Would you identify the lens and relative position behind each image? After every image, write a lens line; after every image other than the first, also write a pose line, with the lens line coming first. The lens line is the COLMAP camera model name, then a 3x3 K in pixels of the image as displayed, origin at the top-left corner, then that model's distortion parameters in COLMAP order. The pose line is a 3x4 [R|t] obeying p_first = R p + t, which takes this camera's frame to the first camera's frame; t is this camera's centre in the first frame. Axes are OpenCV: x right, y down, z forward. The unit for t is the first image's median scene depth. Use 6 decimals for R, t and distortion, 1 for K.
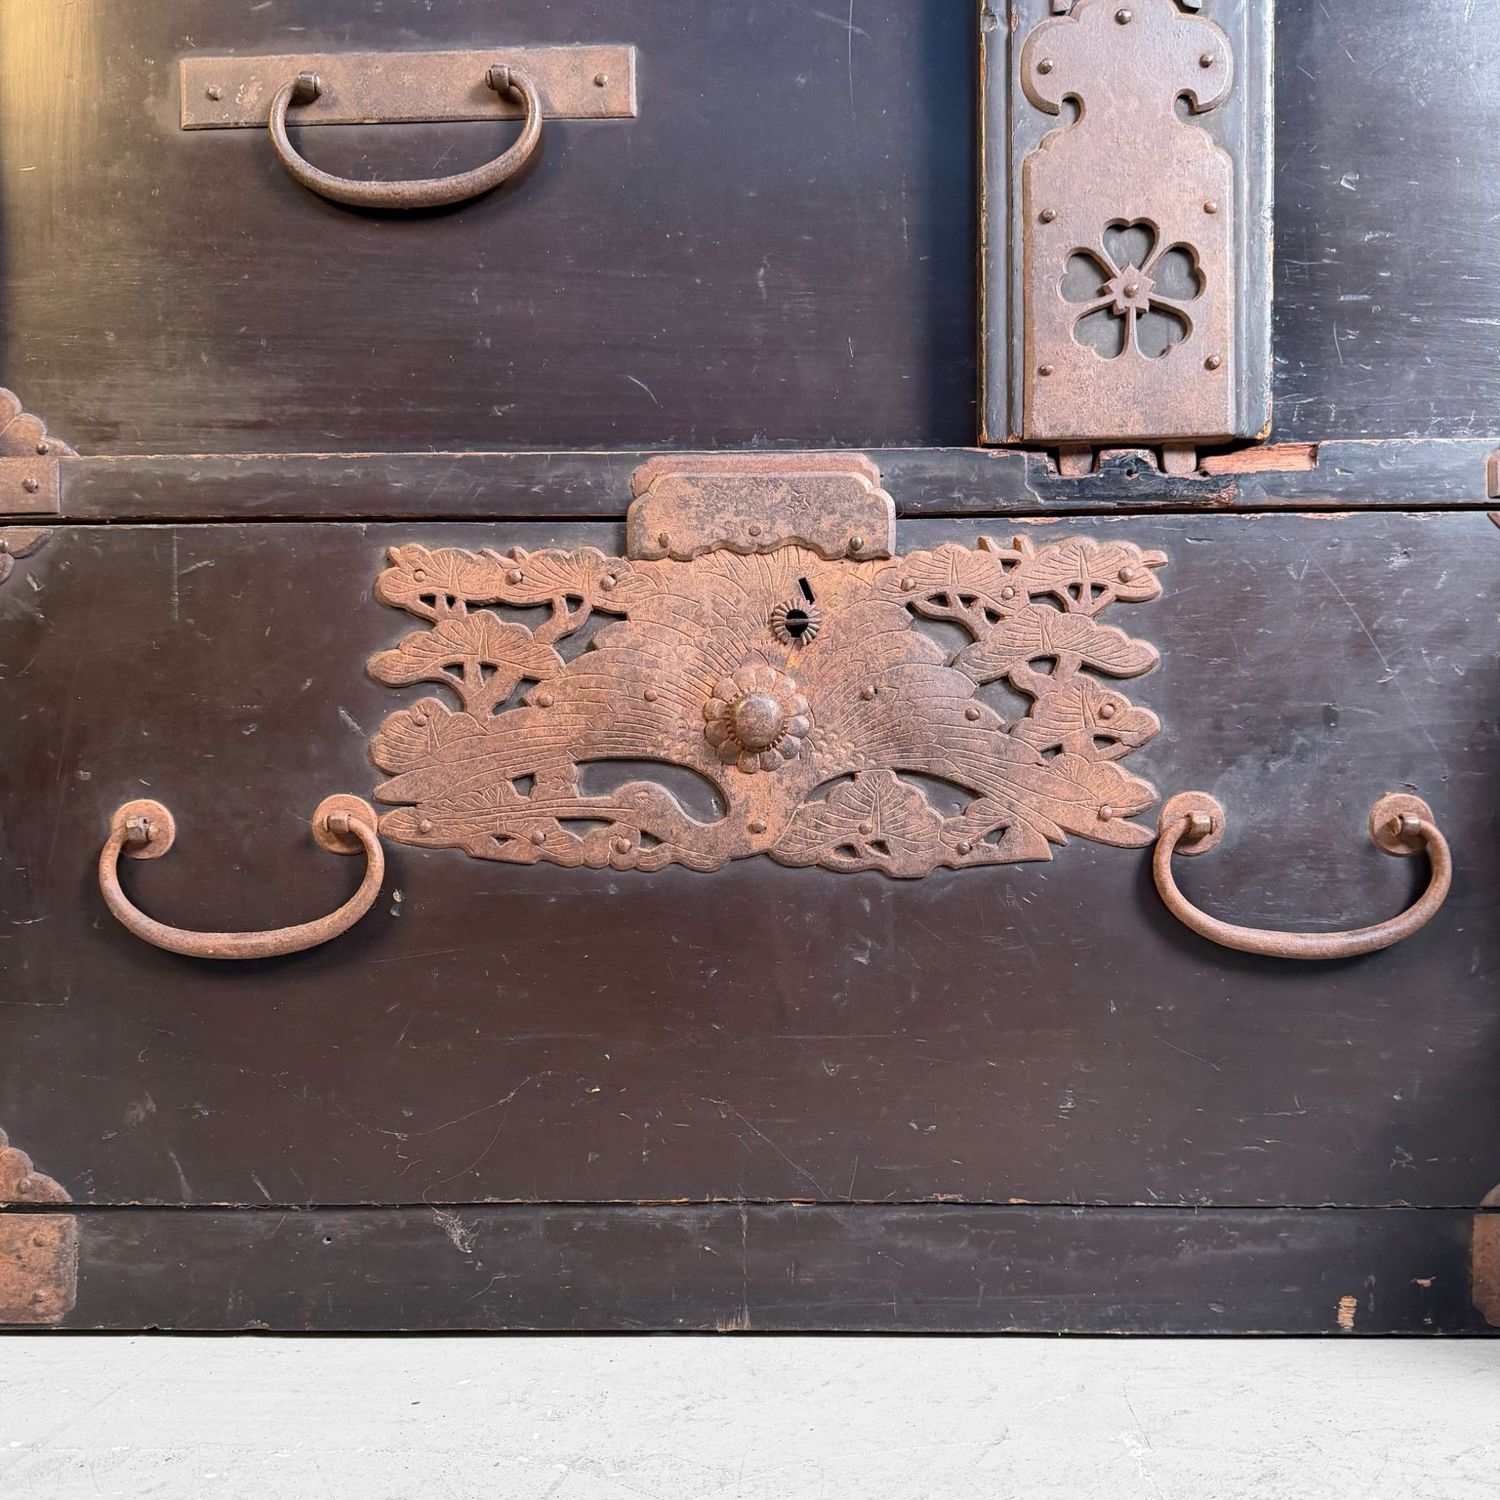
lens RADIAL K [[1339.7, 0, 743.5], [0, 1339.7, 843.7], [0, 0, 1]] dist [0.044416, -0.018861]
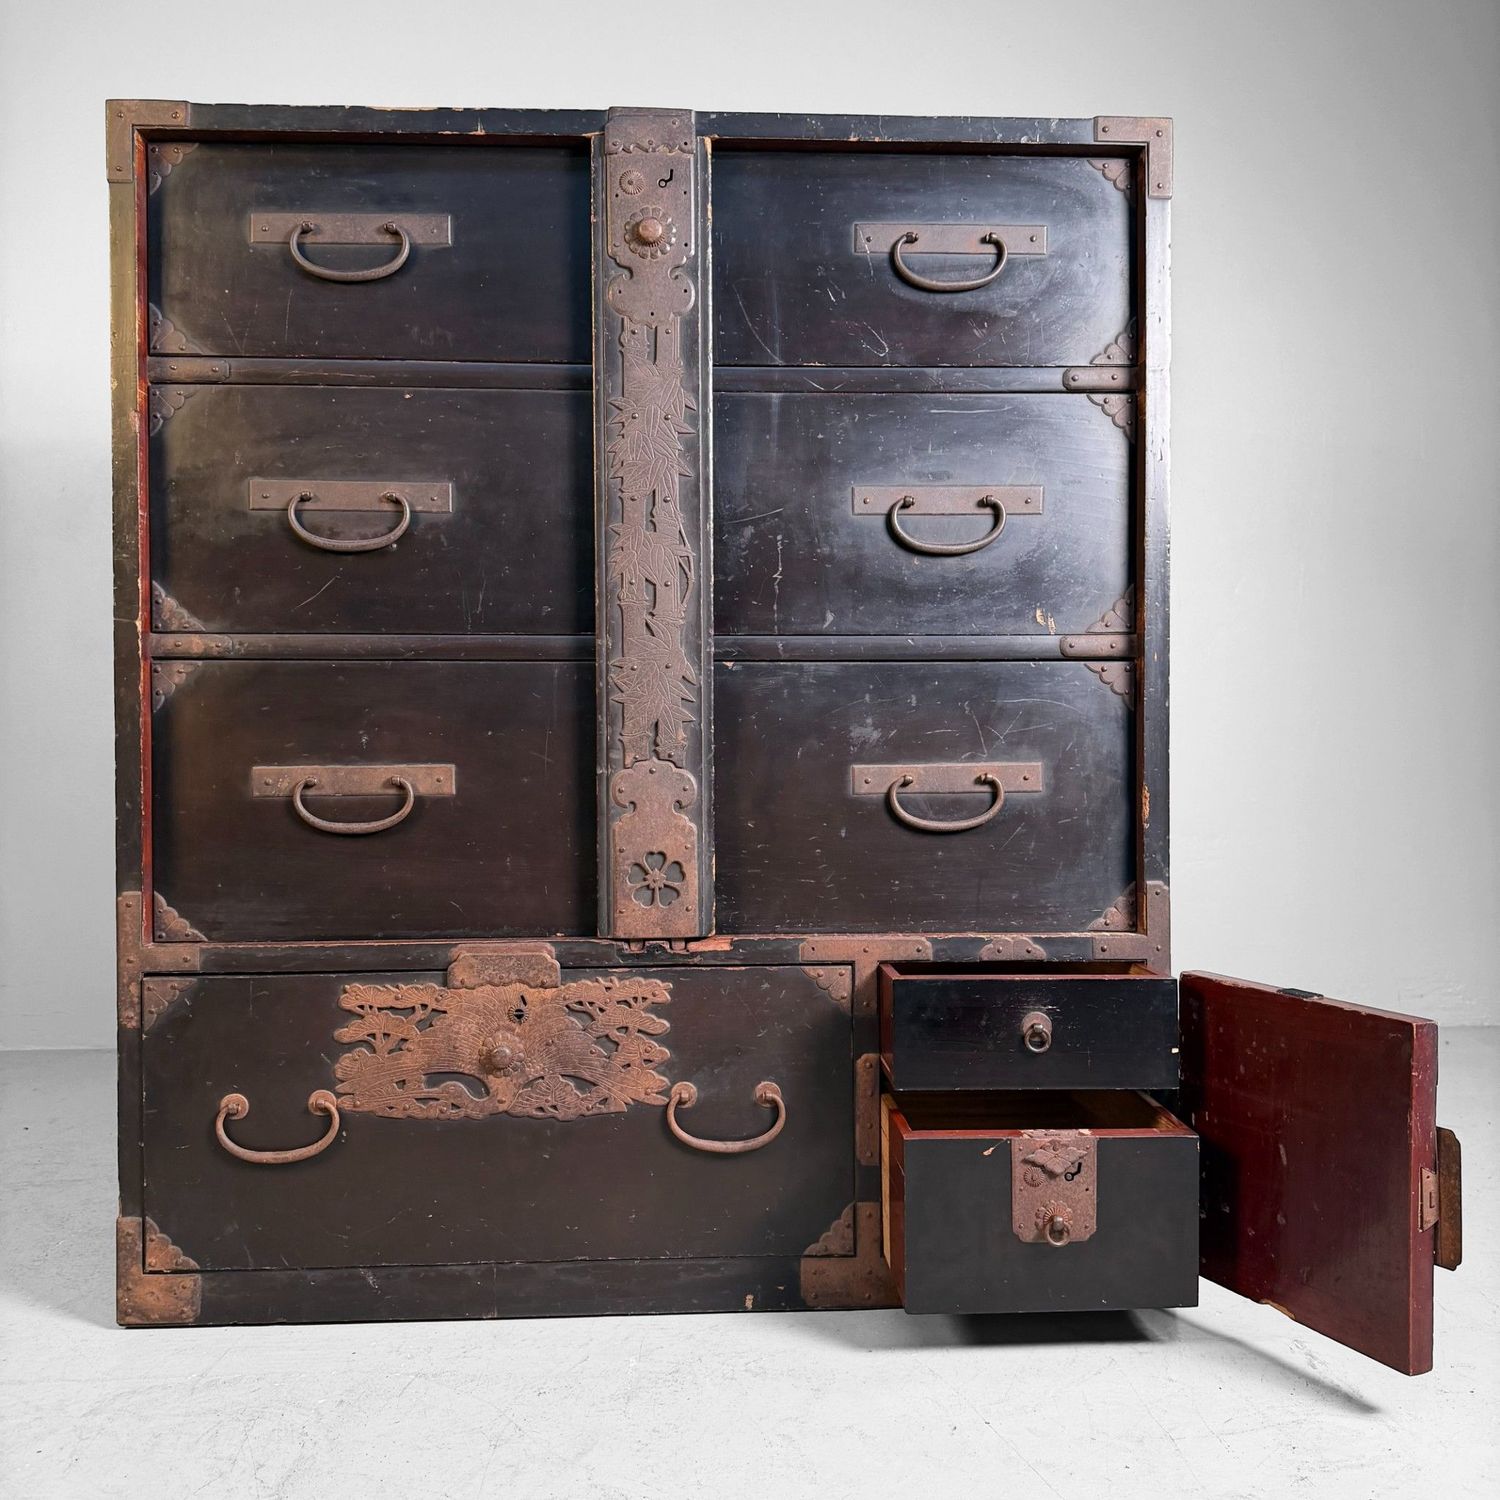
lens RADIAL K [[1448.4, 0, 748.6], [0, 1448.4, 745.1], [0, 0, 1]] dist [0.085149, 0.000000]
pose [[0.996603, 0.002493, 0.082318, 0.231776], [0.000248, 0.999446, -0.033273, -0.555880], [-0.082356, 0.033181, 0.996050, -1.631902]]
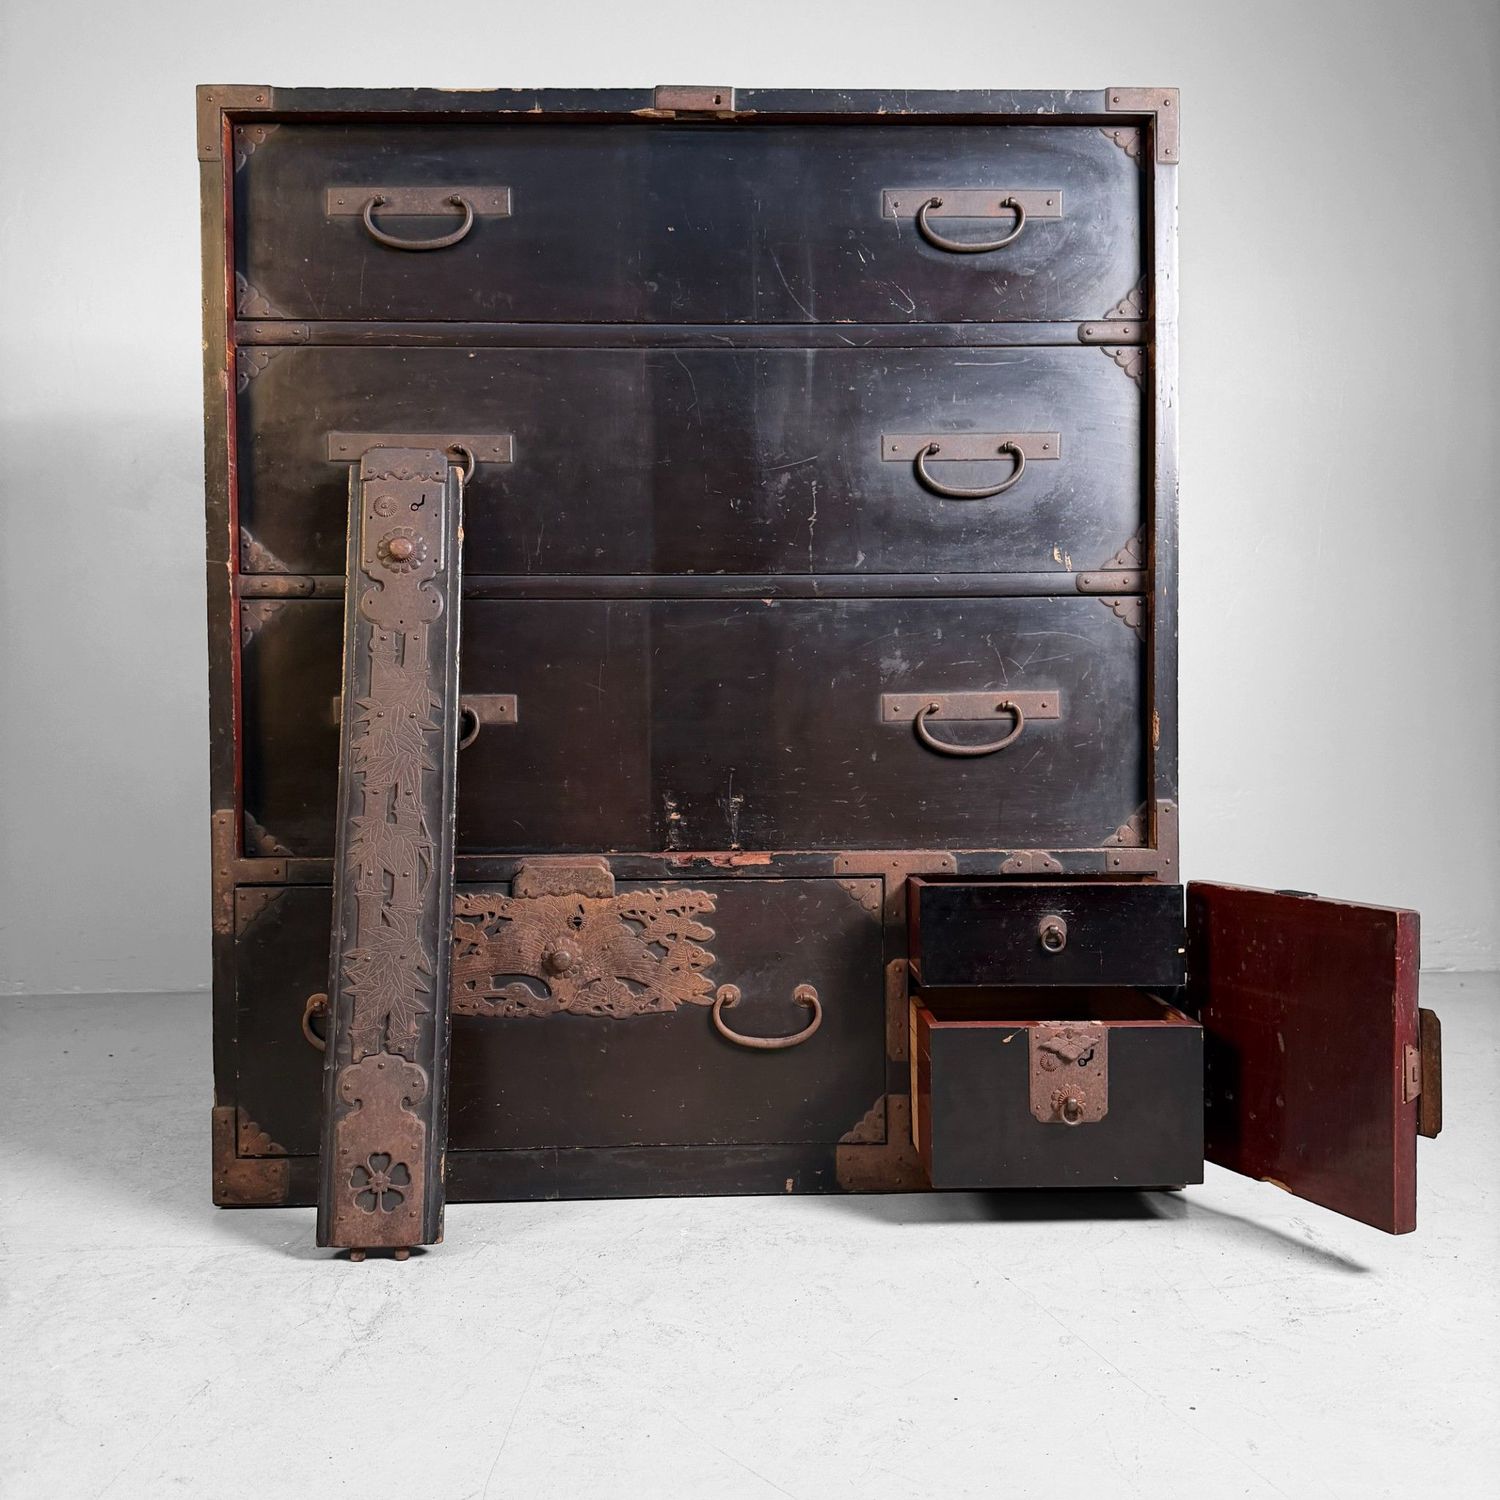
lens RADIAL K [[1448.4, 0, 754.3], [0, 1448.4, 748.7], [0, 0, 1]] dist [0.085149, 0.000000]
pose [[0.998048, -0.002327, 0.062405, 0.206944], [0.004144, 0.999571, -0.028995, -0.416261], [-0.062311, 0.029197, 0.997630, -1.846451]]
